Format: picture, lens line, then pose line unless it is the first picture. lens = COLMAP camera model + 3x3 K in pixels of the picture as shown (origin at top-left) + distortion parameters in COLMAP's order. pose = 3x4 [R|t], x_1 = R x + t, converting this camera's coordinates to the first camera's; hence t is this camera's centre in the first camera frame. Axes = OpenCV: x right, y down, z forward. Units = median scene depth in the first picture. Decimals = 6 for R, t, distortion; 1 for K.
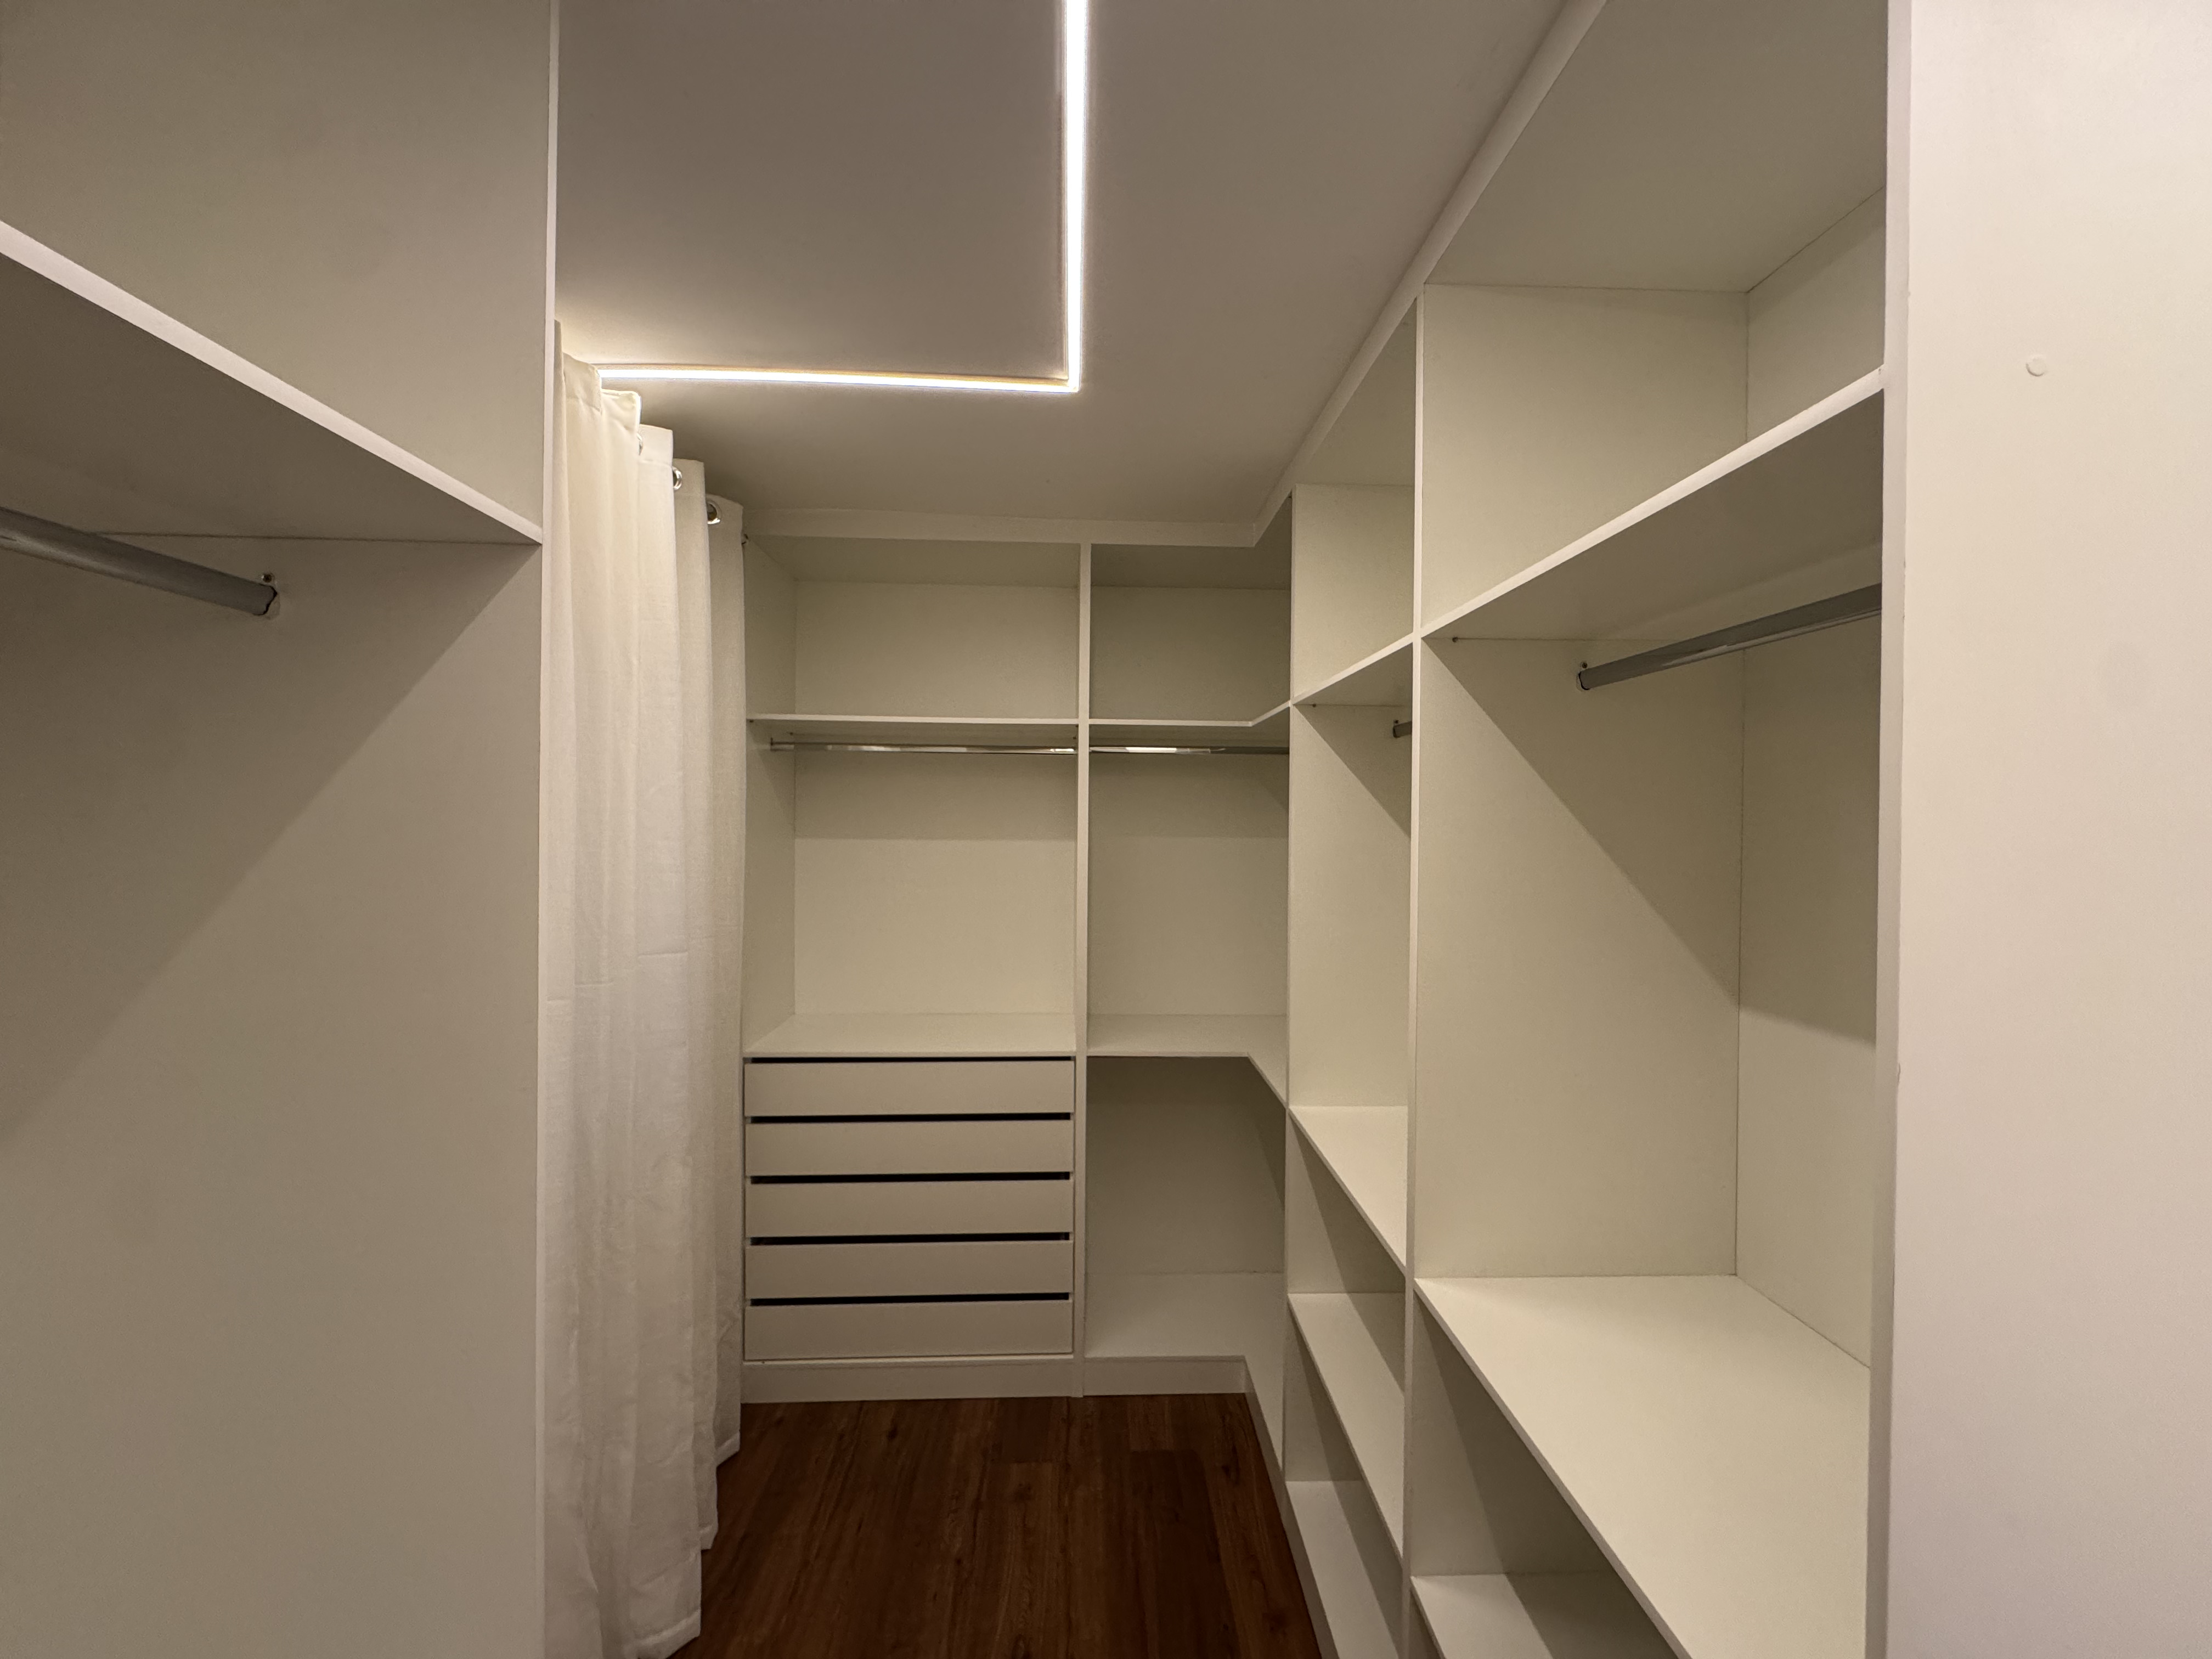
lens RADIAL K [[882.8, 0, 1109.7], [0, 882.8, 828.3], [0, 0, 1]] dist [-0.000885, 0.000041]
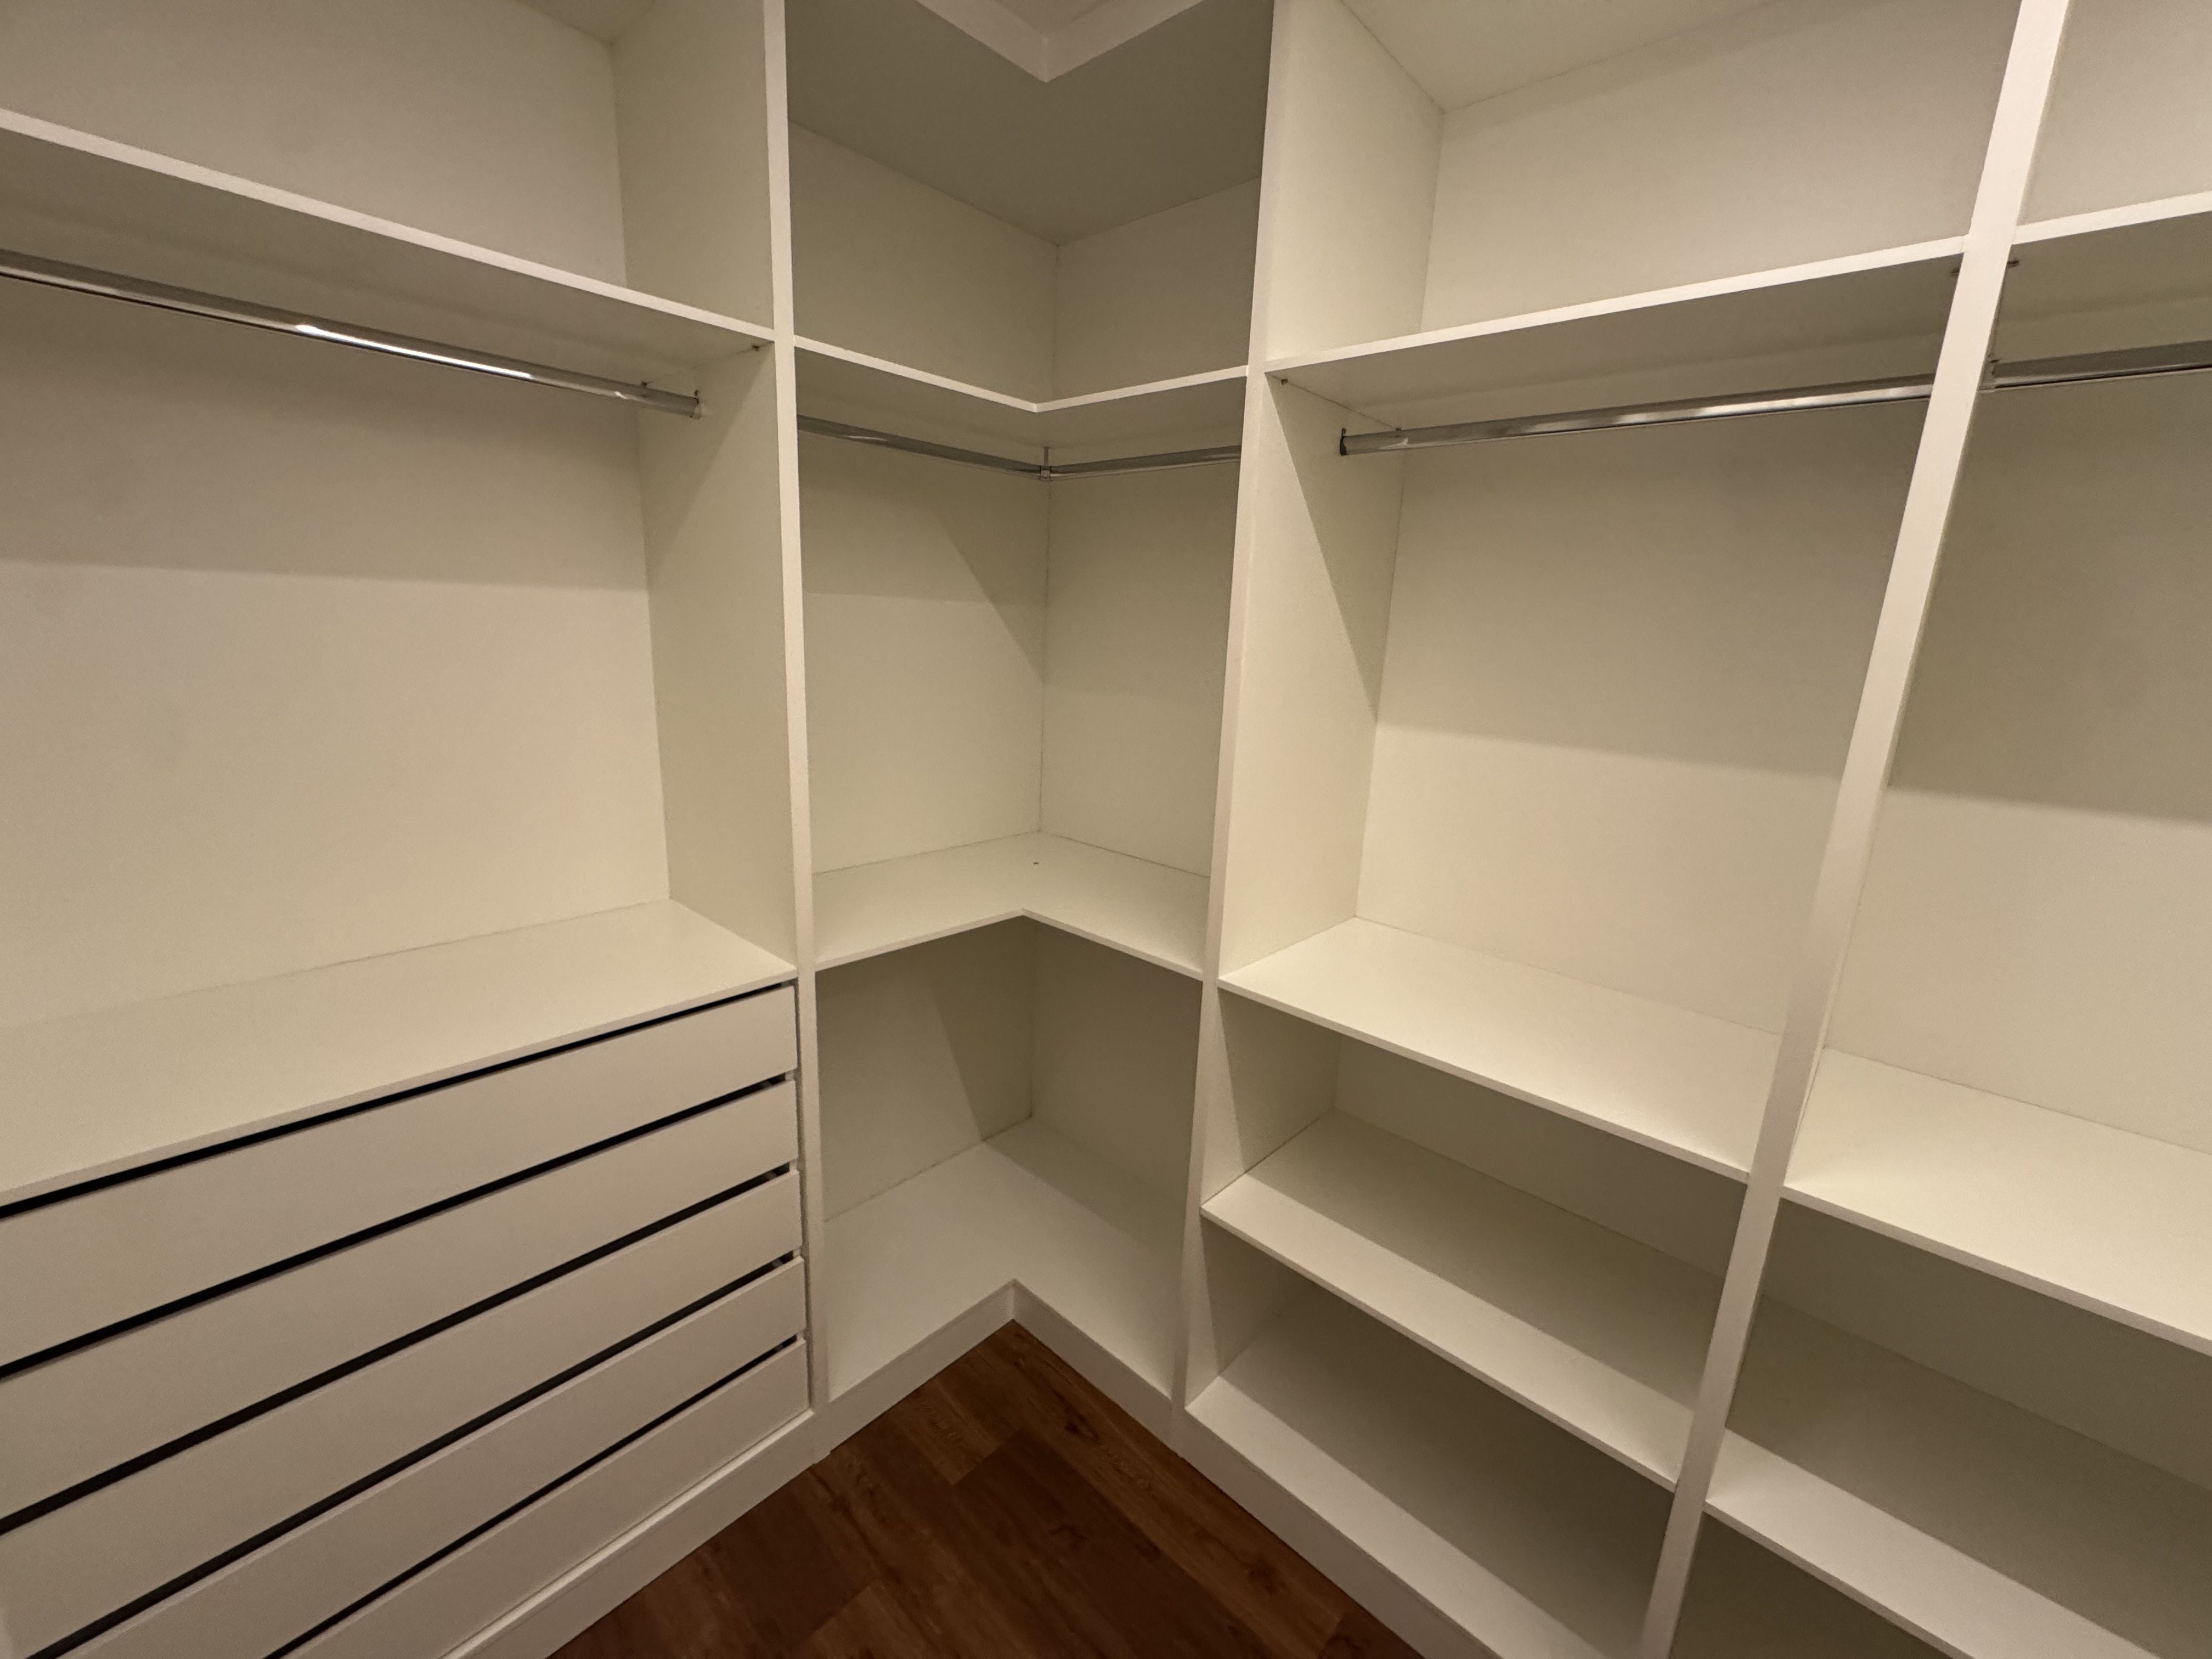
lens RADIAL K [[882.8, 0, 1102.8], [0, 882.8, 827.9], [0, 0, 1]] dist [-0.000885, 0.000041]
pose [[0.702311, -0.143263, 0.697306, -0.316996], [-0.031212, 0.972401, 0.231218, 0.027923], [-0.711186, -0.184151, 0.678457, 0.548386]]
